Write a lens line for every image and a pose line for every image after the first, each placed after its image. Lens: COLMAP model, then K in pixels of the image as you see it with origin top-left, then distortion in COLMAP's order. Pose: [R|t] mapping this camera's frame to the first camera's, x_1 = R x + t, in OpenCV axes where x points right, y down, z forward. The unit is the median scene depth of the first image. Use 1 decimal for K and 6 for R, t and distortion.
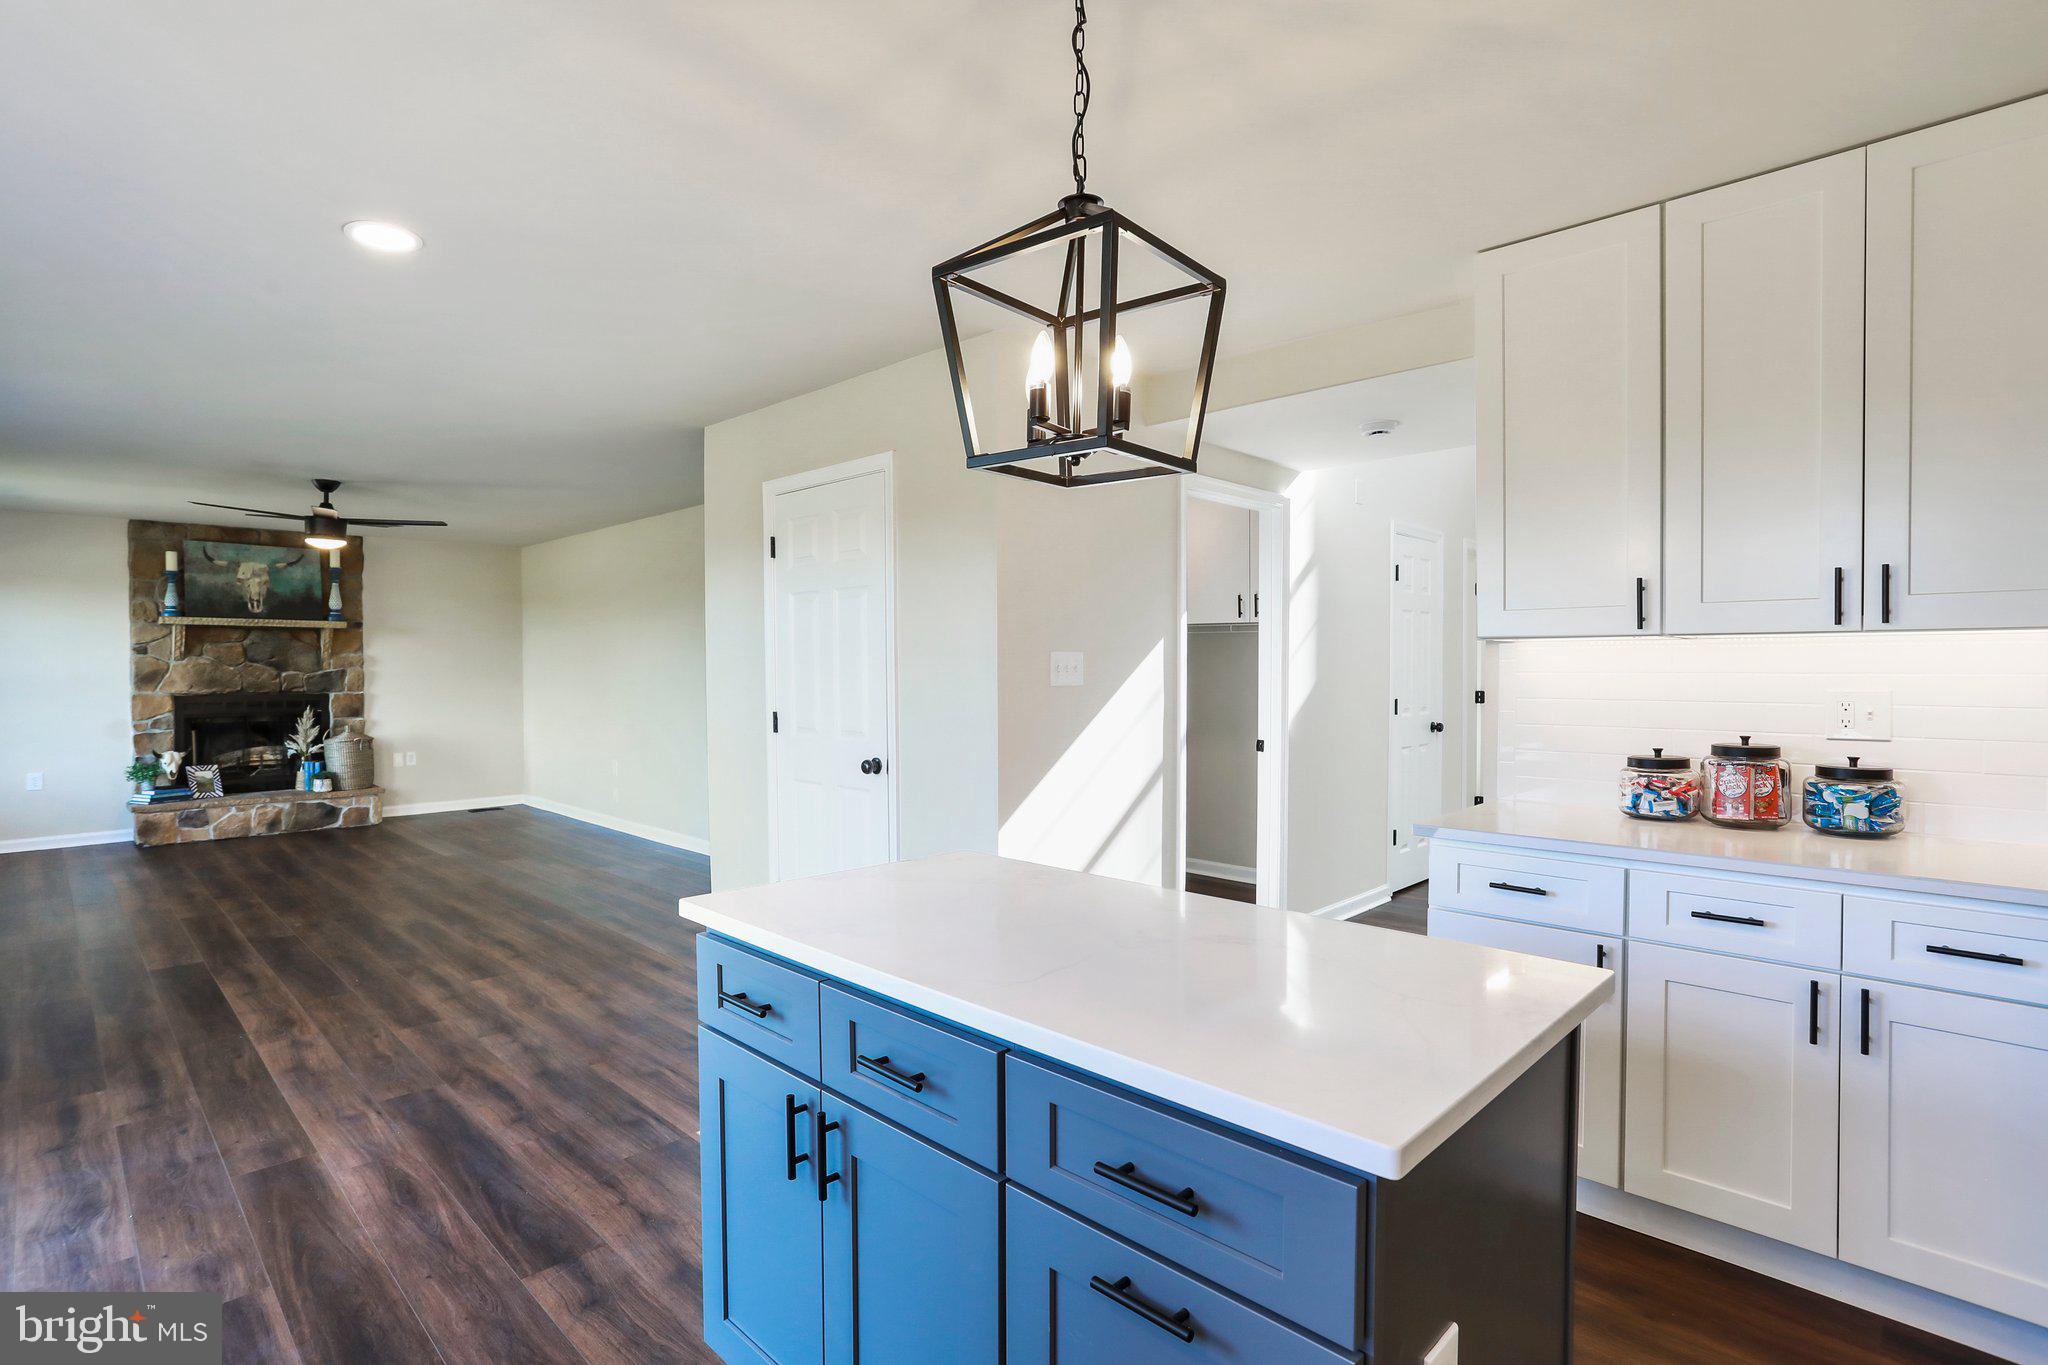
lens RADIAL K [[992.0, 0, 1034.3], [0, 992.0, 672.6], [0, 0, 1]] dist [-0.052666, 0.024539]
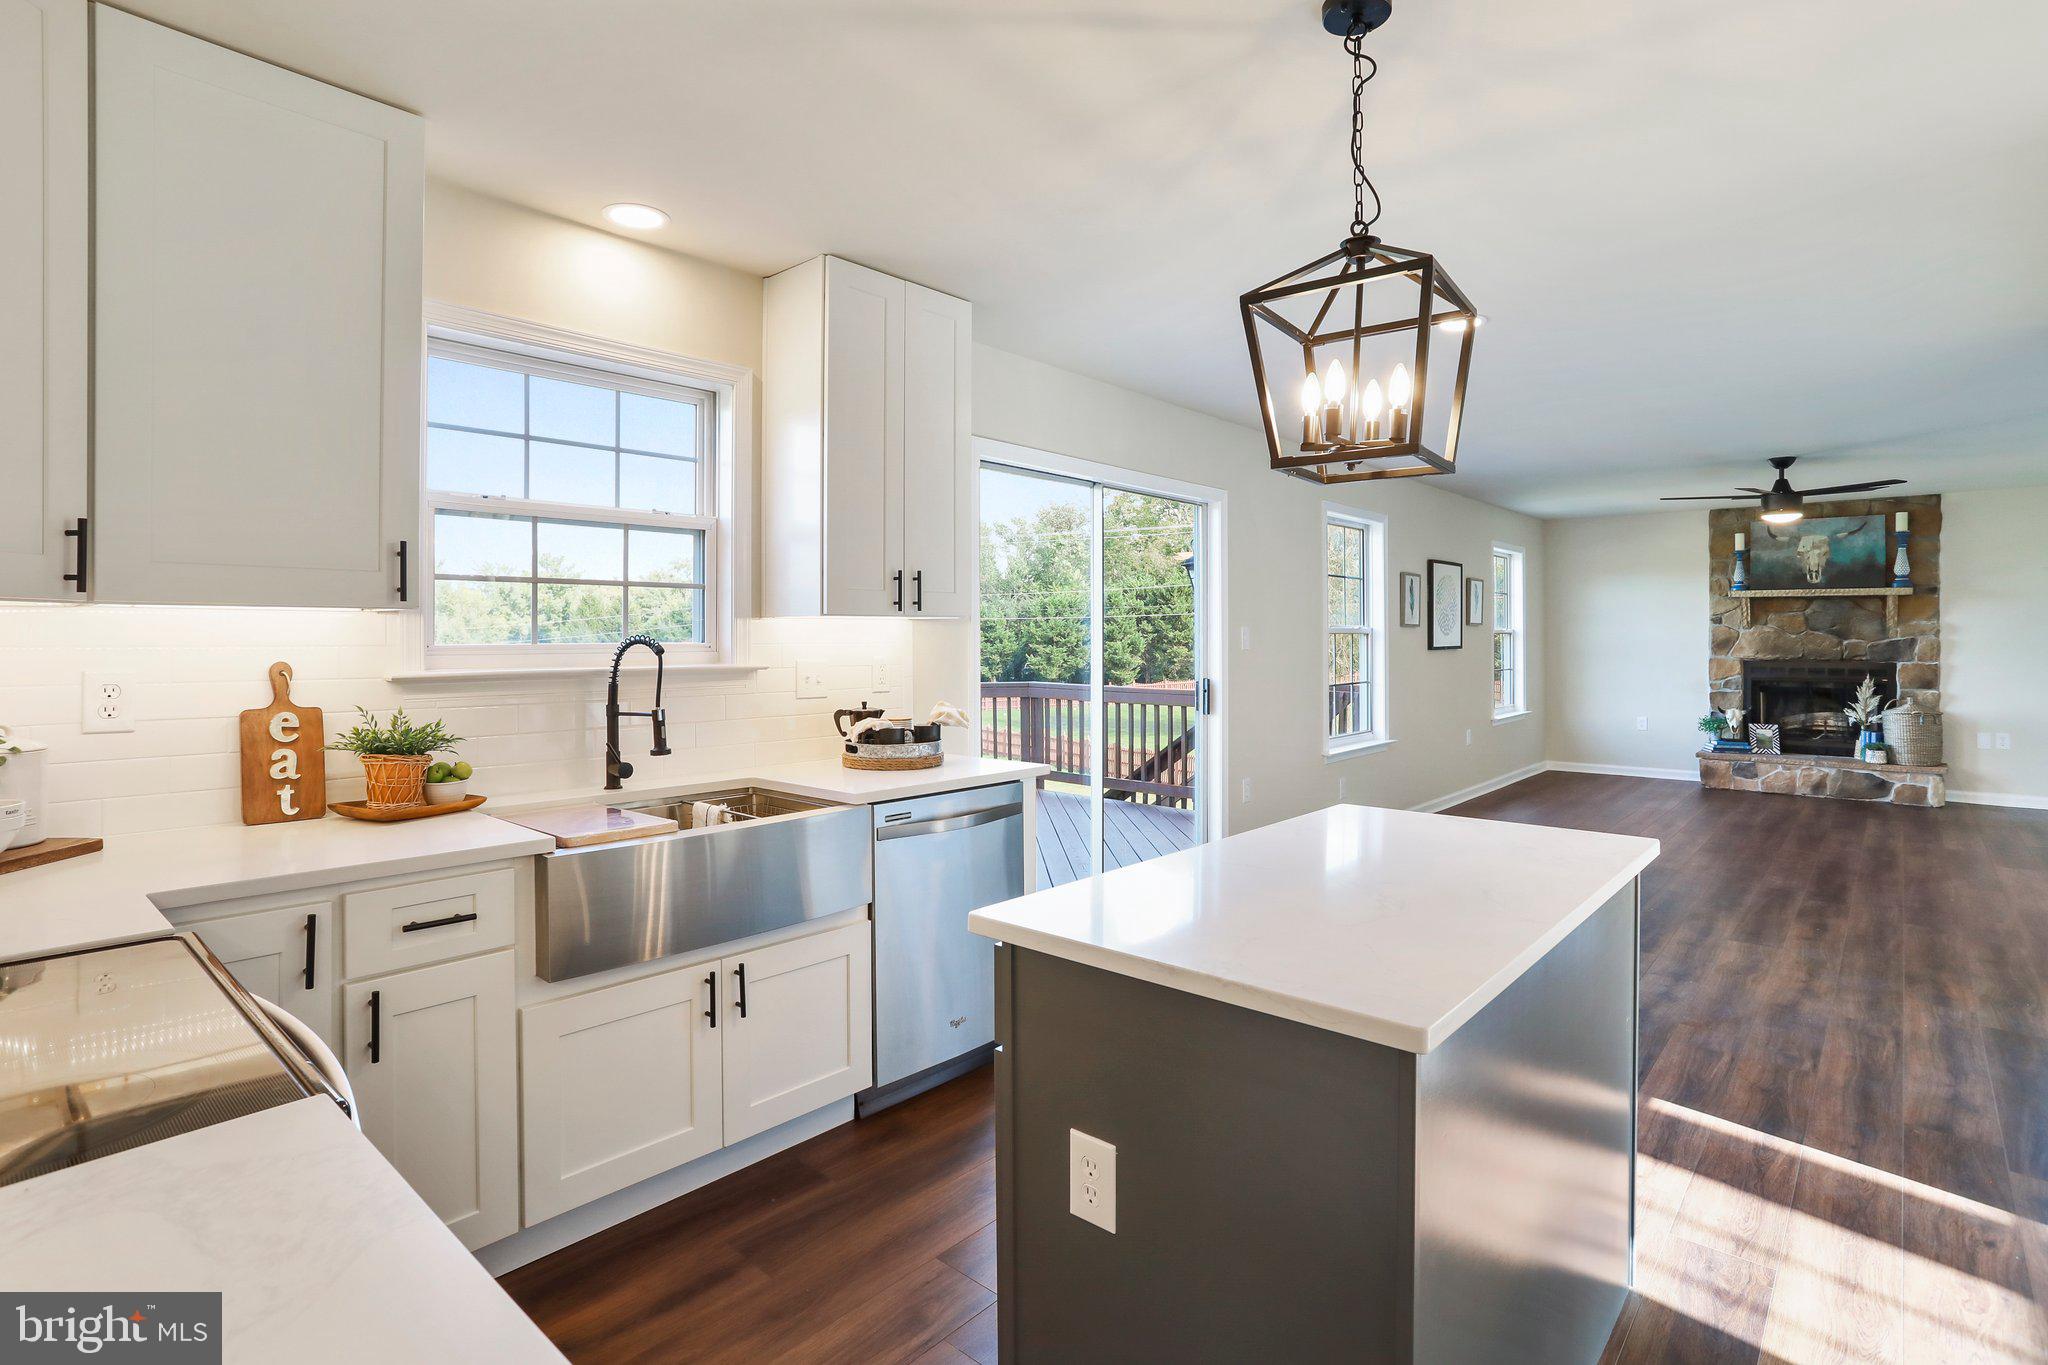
lens RADIAL K [[1008.2, 0, 1026.3], [0, 1008.2, 646.3], [0, 0, 1]] dist [-0.000972, 0.000596]
pose [[0.045967, 0.016684, -0.998804, 0.243780], [-0.005843, 0.999848, 0.016432, -0.006685], [0.998926, 0.005081, 0.046057, 0.101650]]
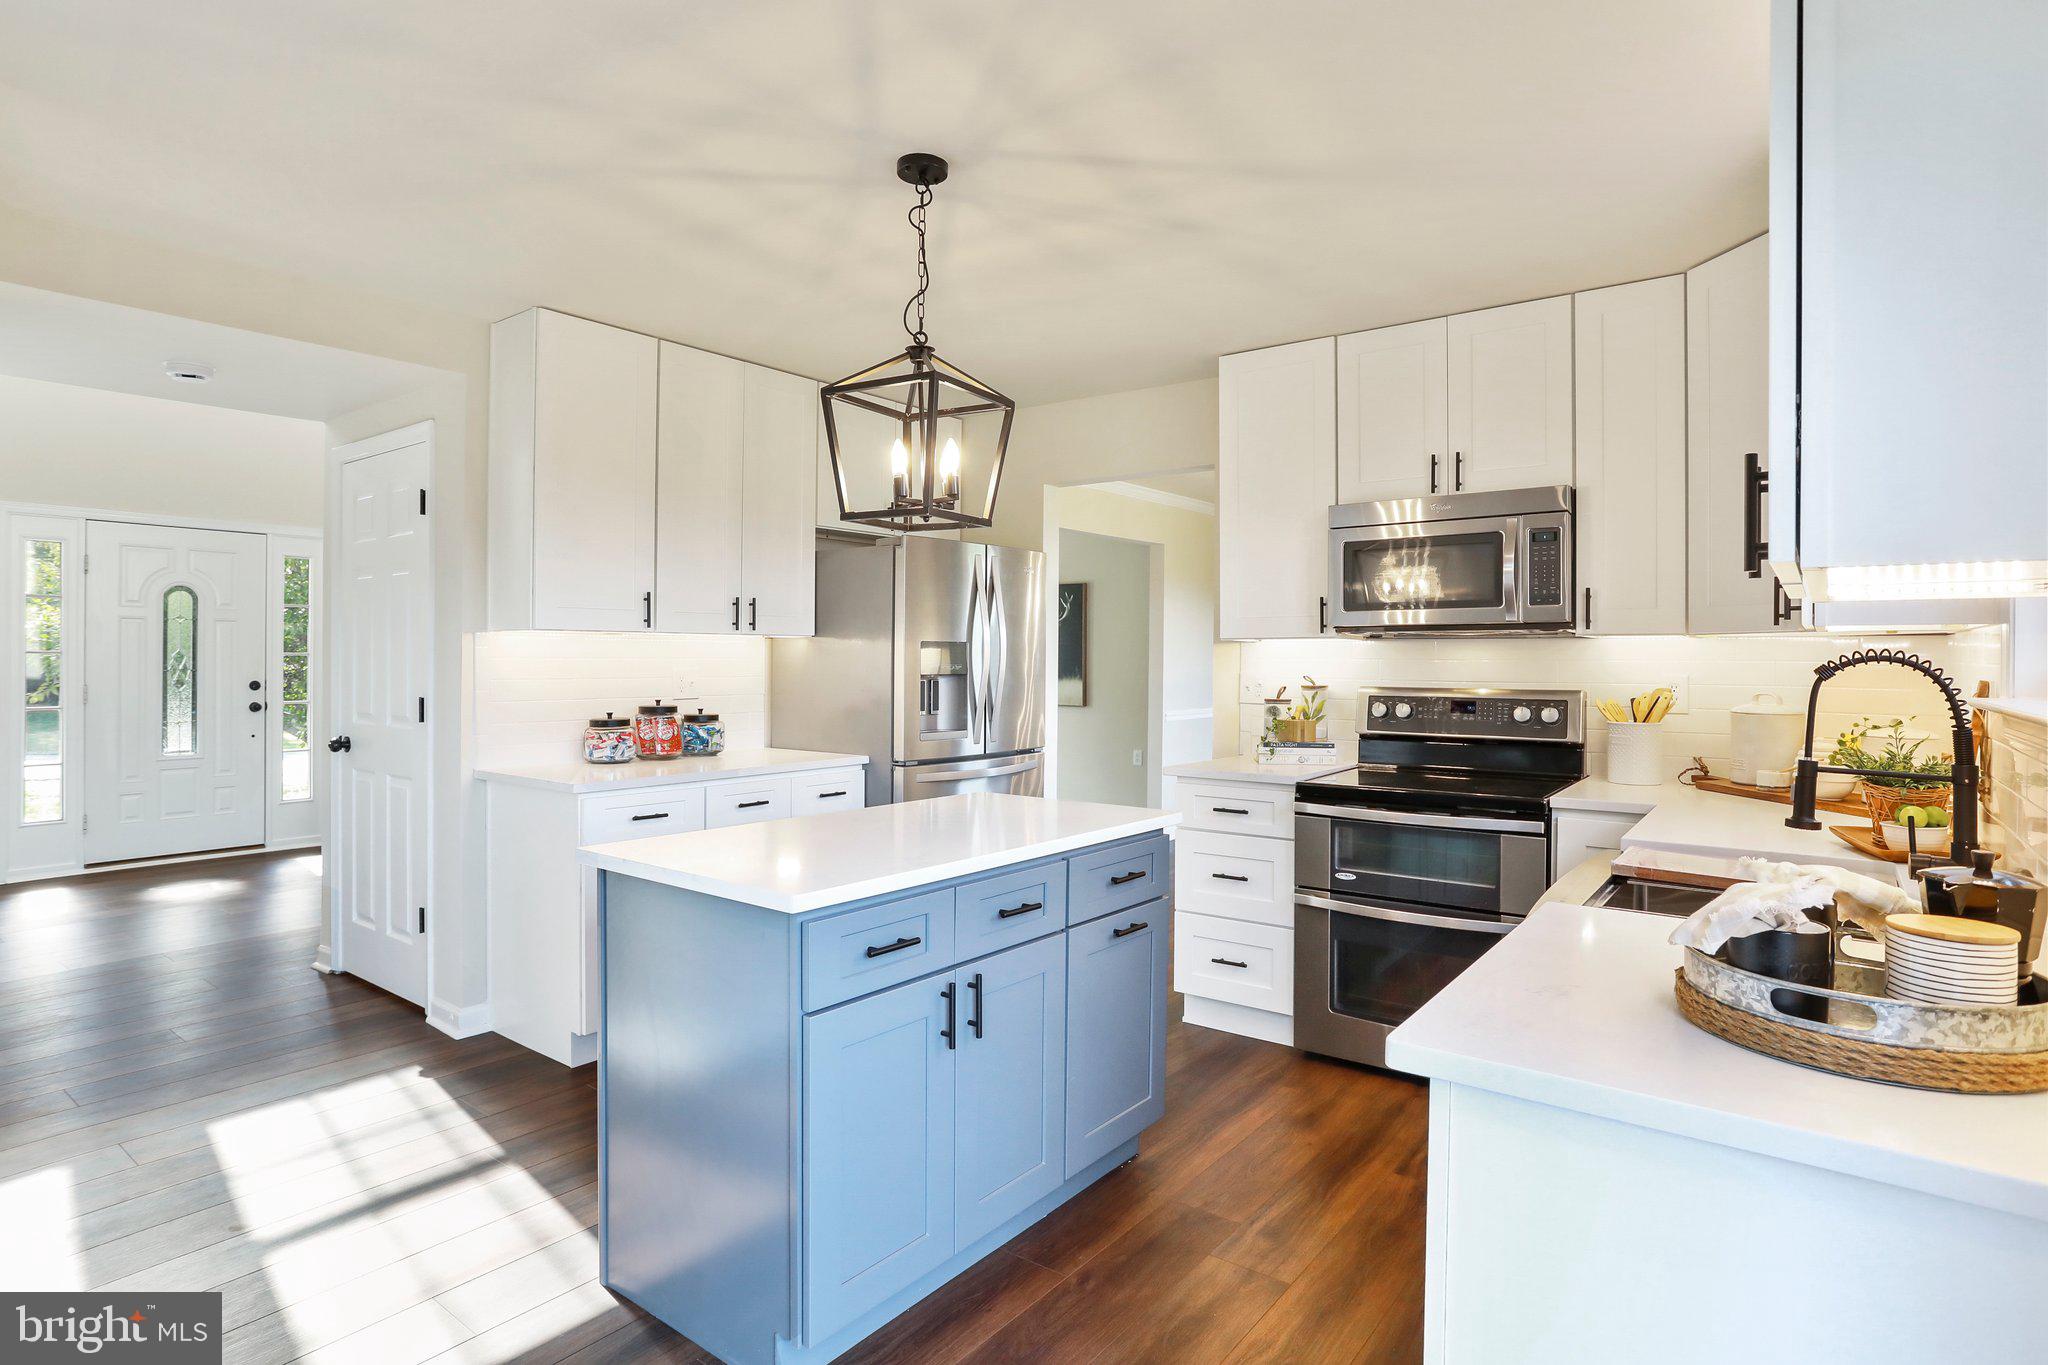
lens RADIAL K [[1085.2, 0, 1024.0], [0, 1085.2, 682.5], [0, 0, 1]] dist [-0.004294, 0.002457]
pose [[-0.119373, -0.016461, 0.992713, -0.363455], [0.000266, 0.999862, 0.016612, 0.004855], [-0.992849, 0.002247, -0.119352, 0.238489]]
